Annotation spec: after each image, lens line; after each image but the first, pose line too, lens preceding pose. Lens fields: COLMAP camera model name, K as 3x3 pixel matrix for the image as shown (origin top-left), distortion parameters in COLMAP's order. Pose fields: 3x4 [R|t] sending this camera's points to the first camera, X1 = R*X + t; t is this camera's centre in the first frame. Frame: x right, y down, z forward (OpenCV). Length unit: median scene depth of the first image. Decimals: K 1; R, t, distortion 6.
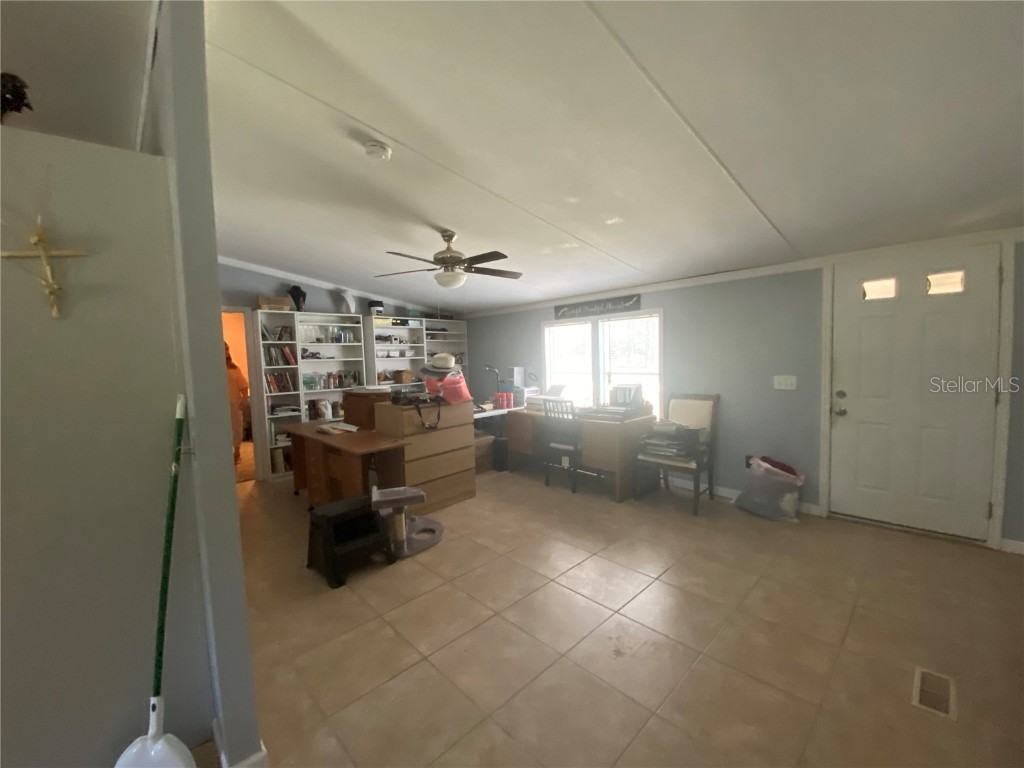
lens RADIAL K [[416.9, 0, 507.8], [0, 416.9, 382.1], [0, 0, 1]] dist [0.031326, -0.028038]
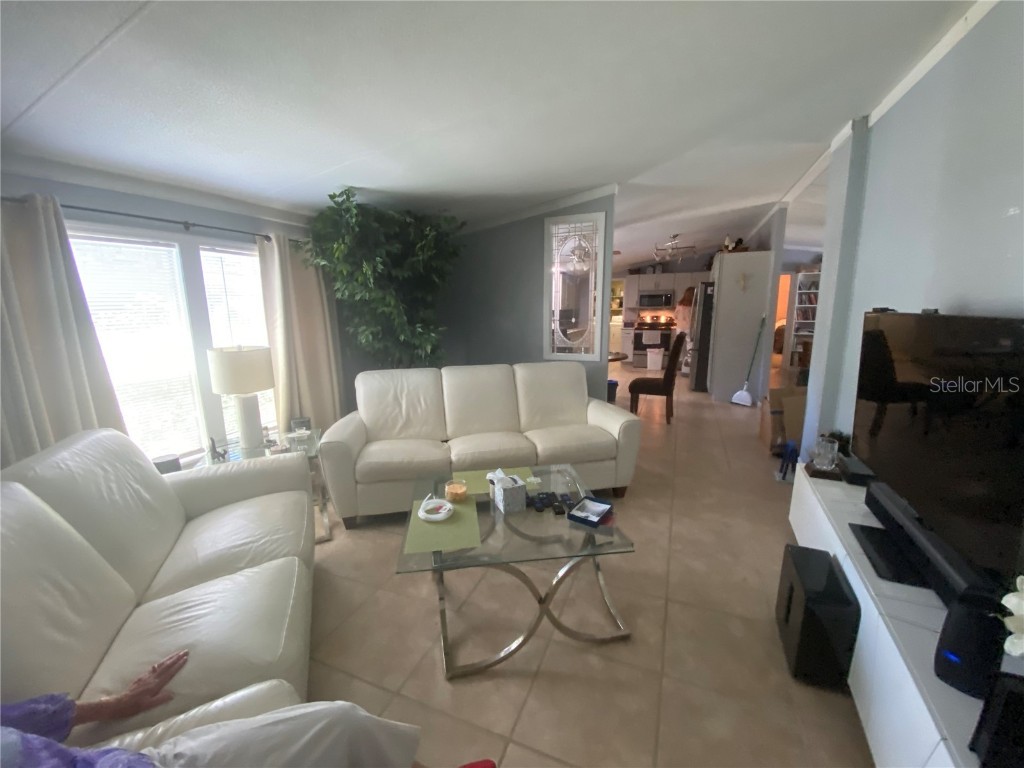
lens RADIAL K [[416.9, 0, 507.8], [0, 416.9, 382.1], [0, 0, 1]] dist [0.031326, -0.028038]
pose [[0.415900, 0.199988, -0.887148, 0.555092], [-0.064446, 0.979549, 0.190605, 0.021210], [0.907124, -0.022100, 0.420283, -0.863888]]
